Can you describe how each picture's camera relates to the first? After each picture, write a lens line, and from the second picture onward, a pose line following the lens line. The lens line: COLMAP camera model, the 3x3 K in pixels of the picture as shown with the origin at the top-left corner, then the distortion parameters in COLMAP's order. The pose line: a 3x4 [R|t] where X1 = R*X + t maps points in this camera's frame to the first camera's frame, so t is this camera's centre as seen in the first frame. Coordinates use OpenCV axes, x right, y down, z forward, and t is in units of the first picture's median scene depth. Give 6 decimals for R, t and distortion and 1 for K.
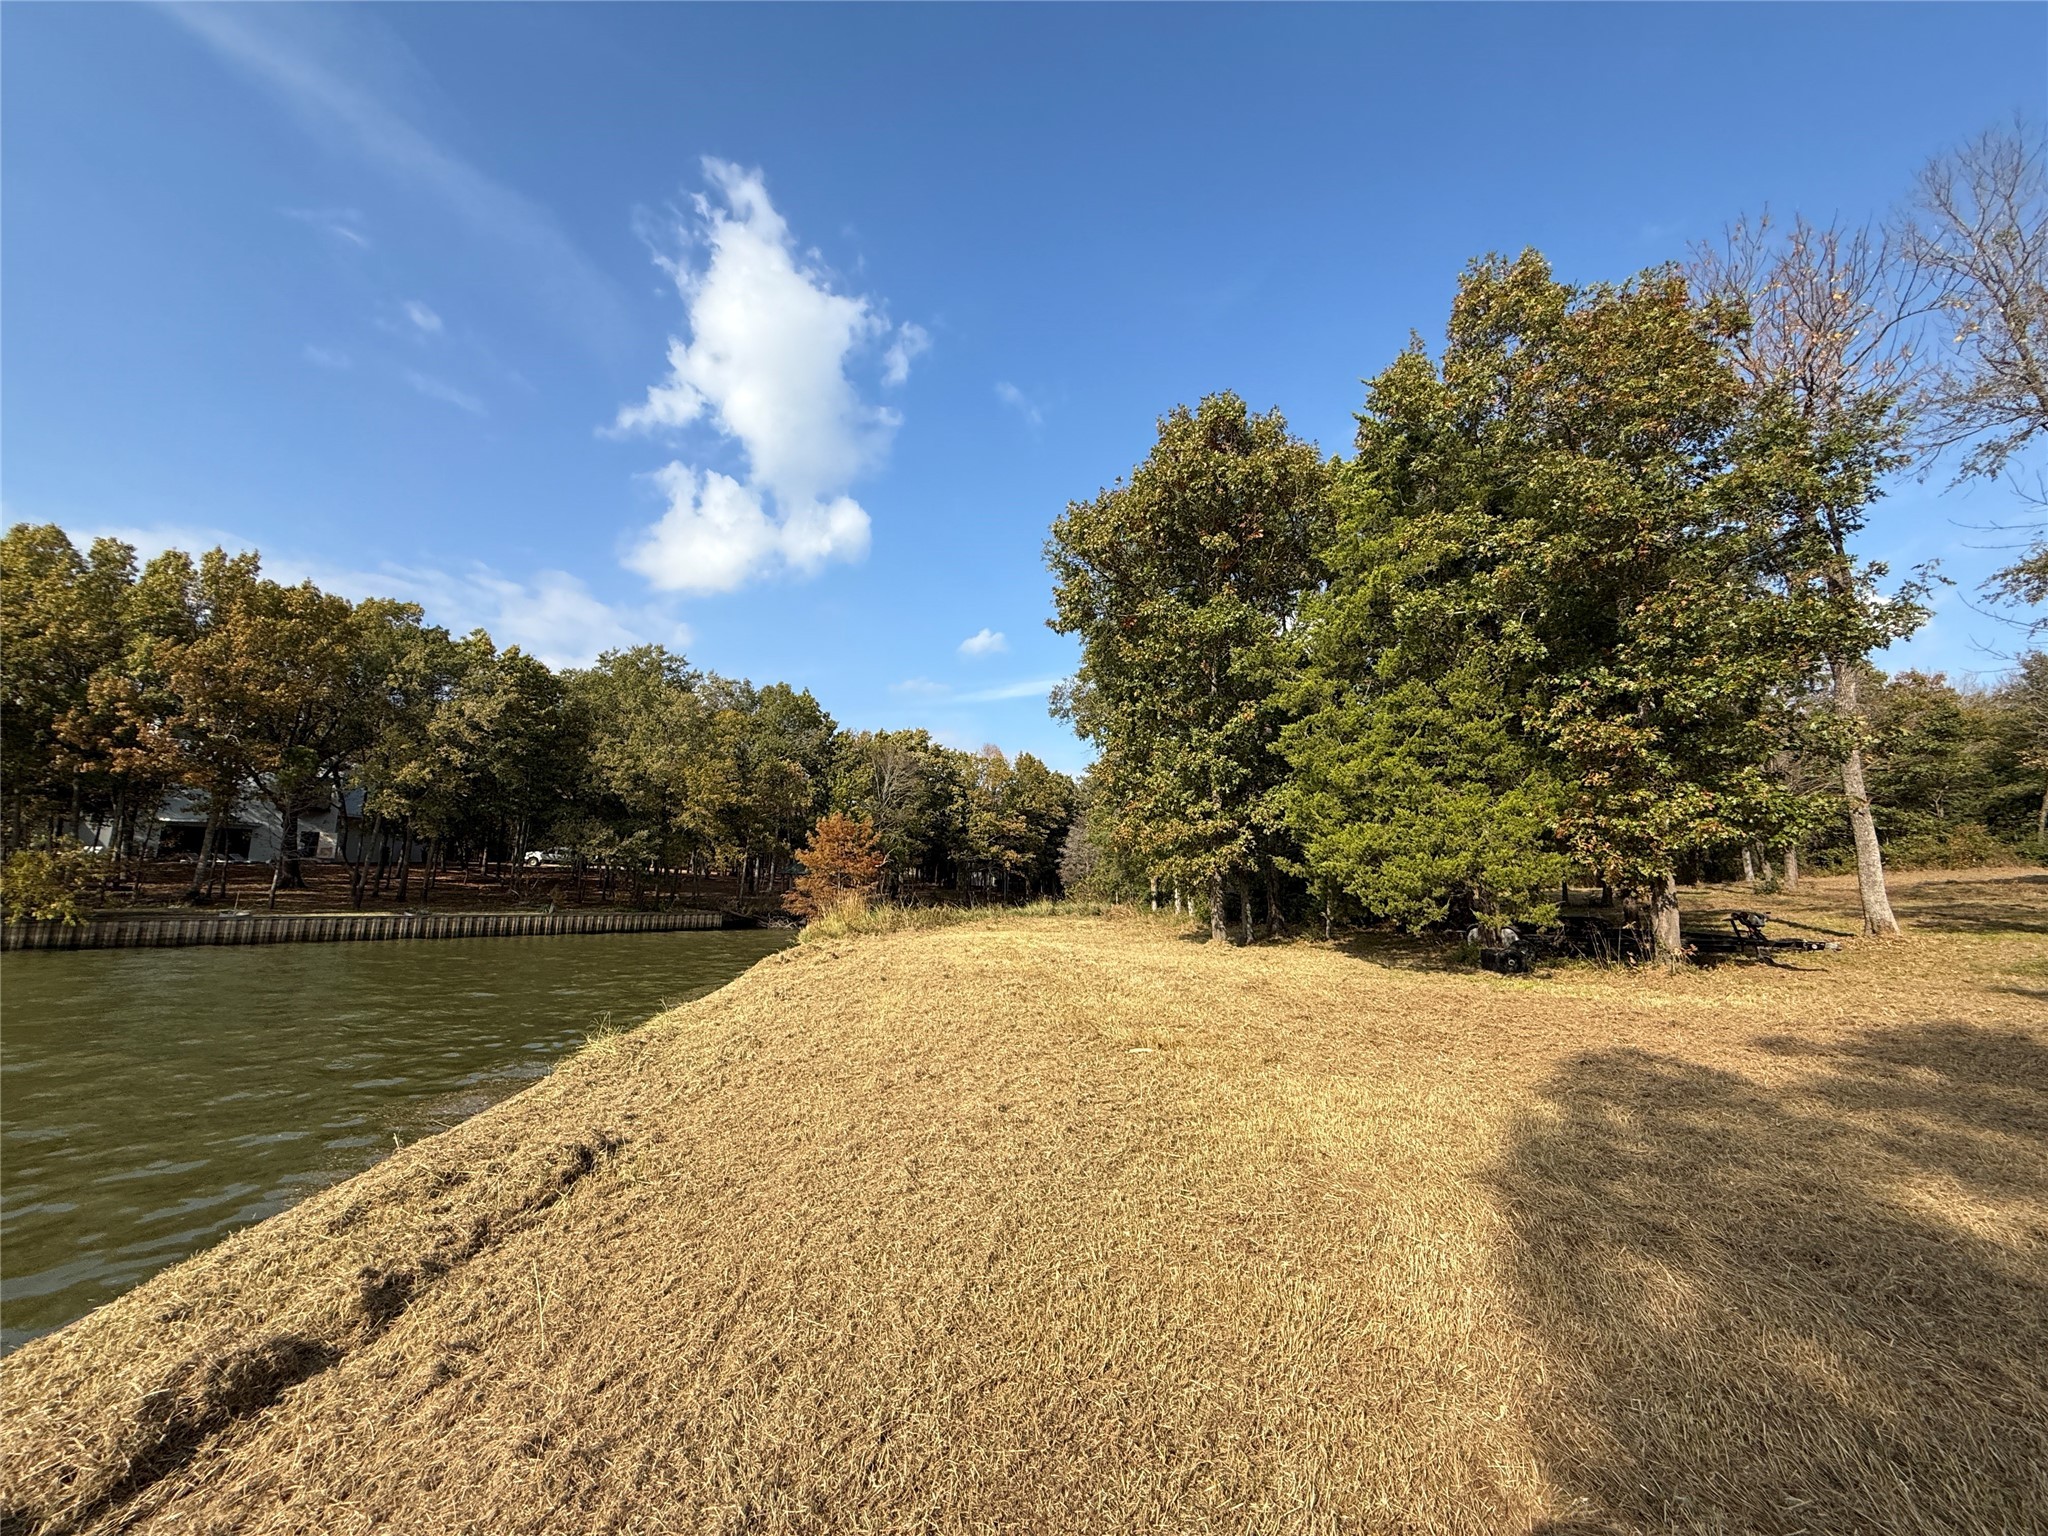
lens RADIAL K [[810.7, 0, 1017.7], [0, 810.7, 766.7], [0, 0, 1]] dist [-0.000081, 0.000195]
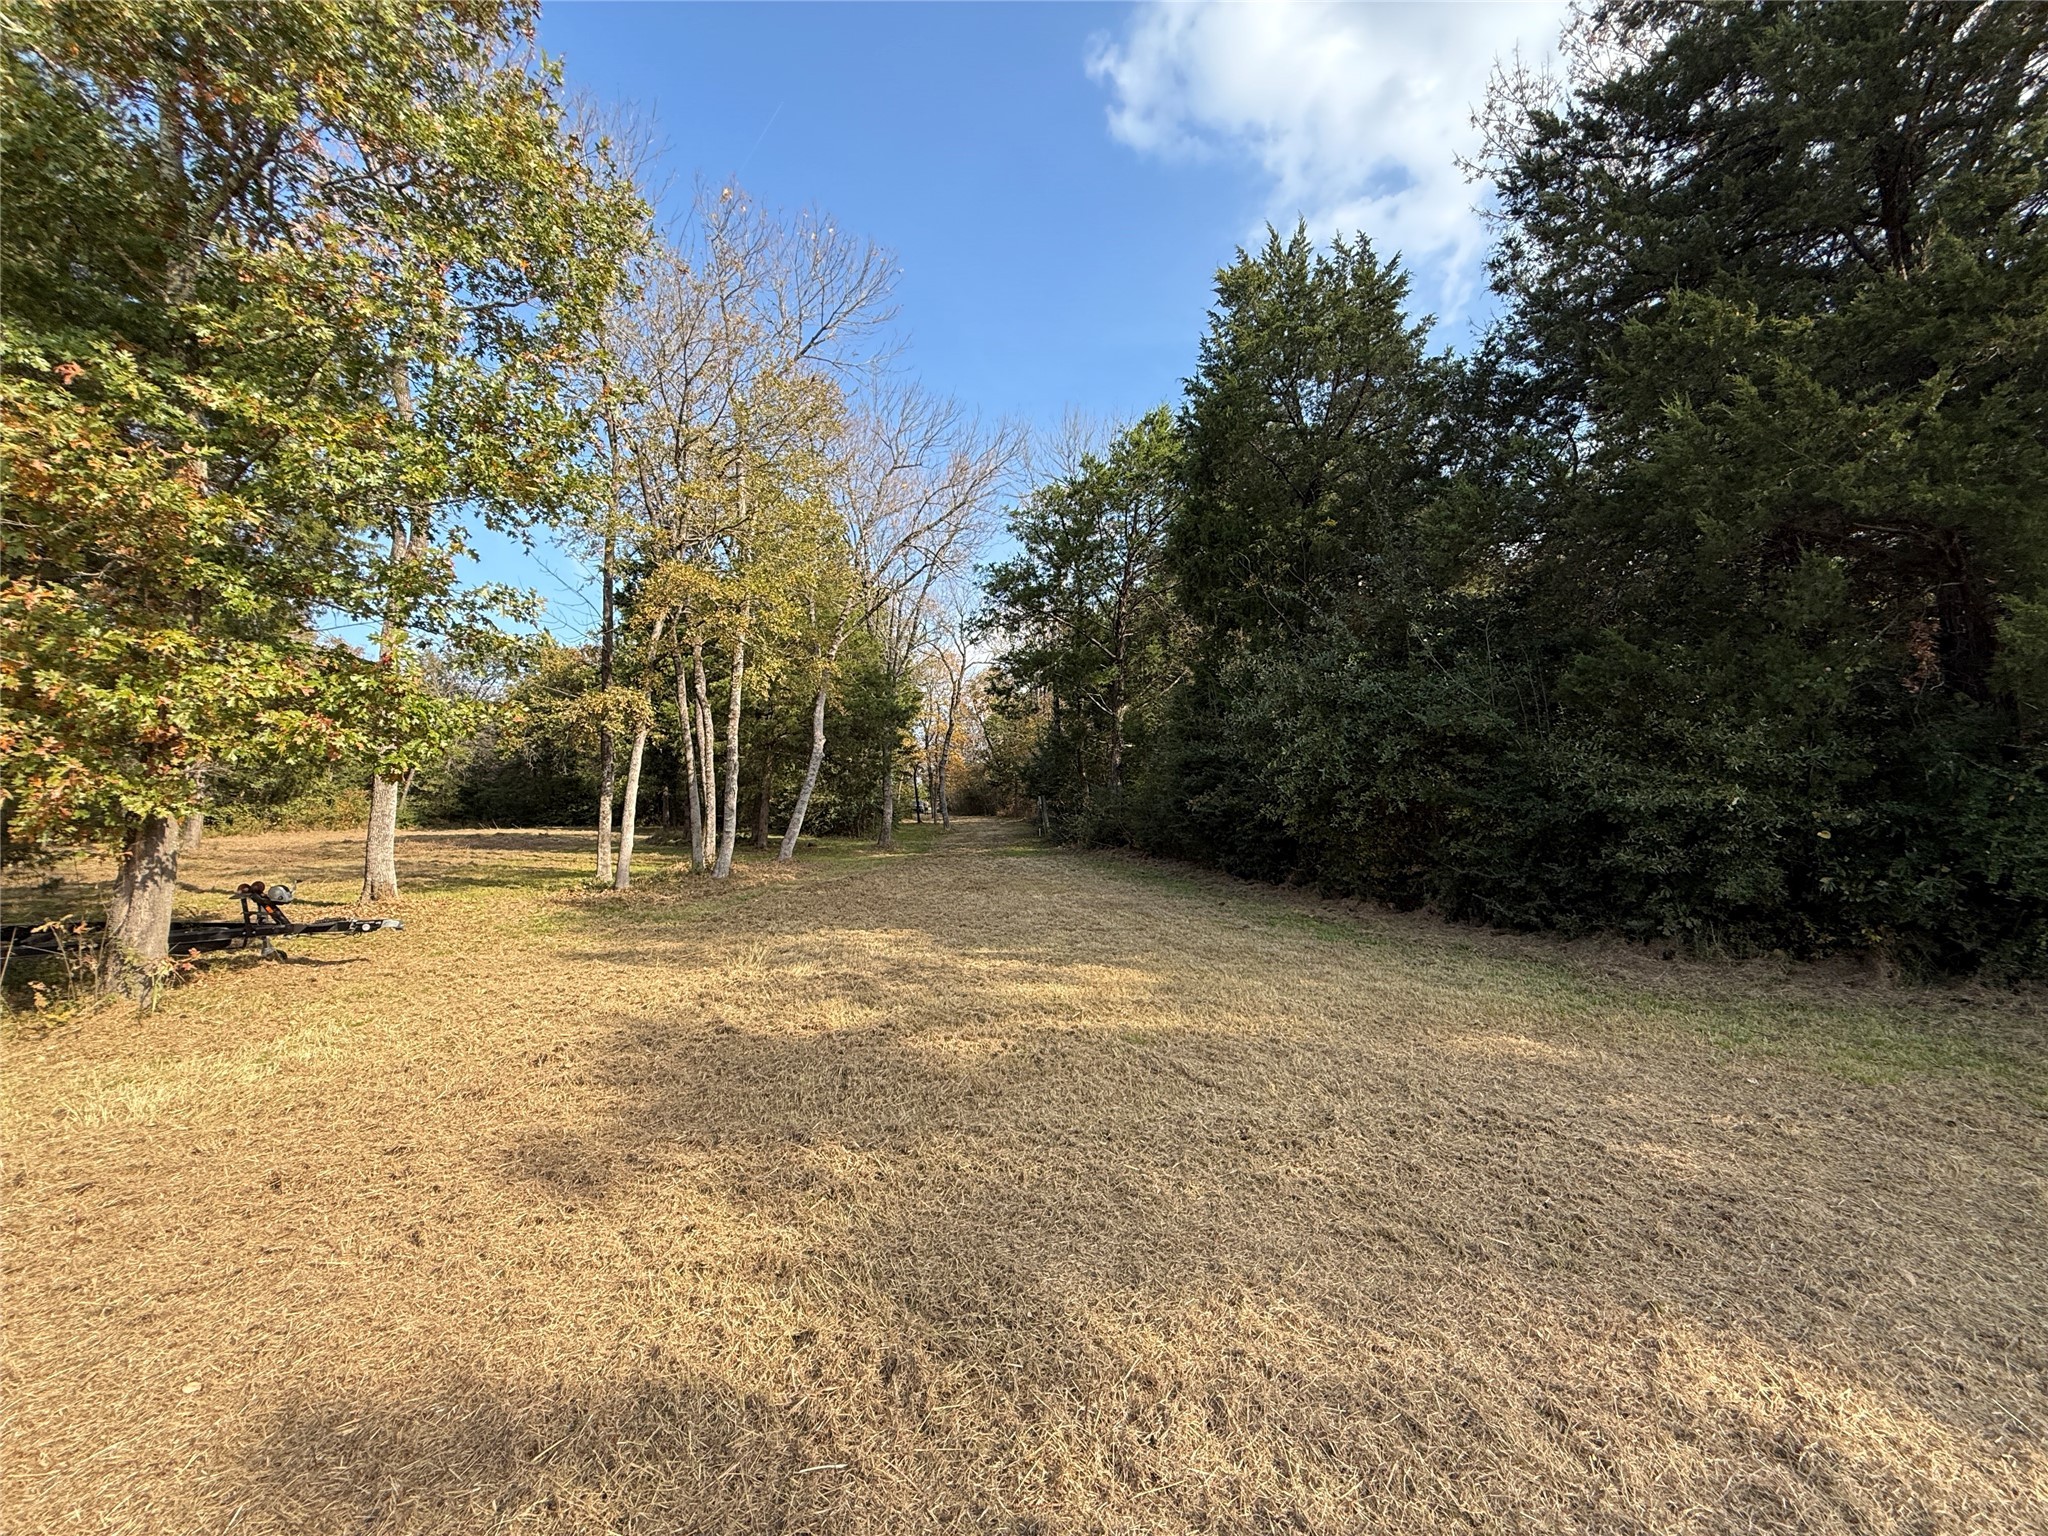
lens RADIAL K [[817.8, 0, 1020.7], [0, 817.8, 765.9], [0, 0, 1]] dist [-0.000855, 0.000000]
pose [[-0.015890, 0.087905, 0.996002, 0.154987], [-0.131191, 0.987333, -0.089233, 0.042792], [-0.991230, -0.132084, -0.004156, 0.262849]]
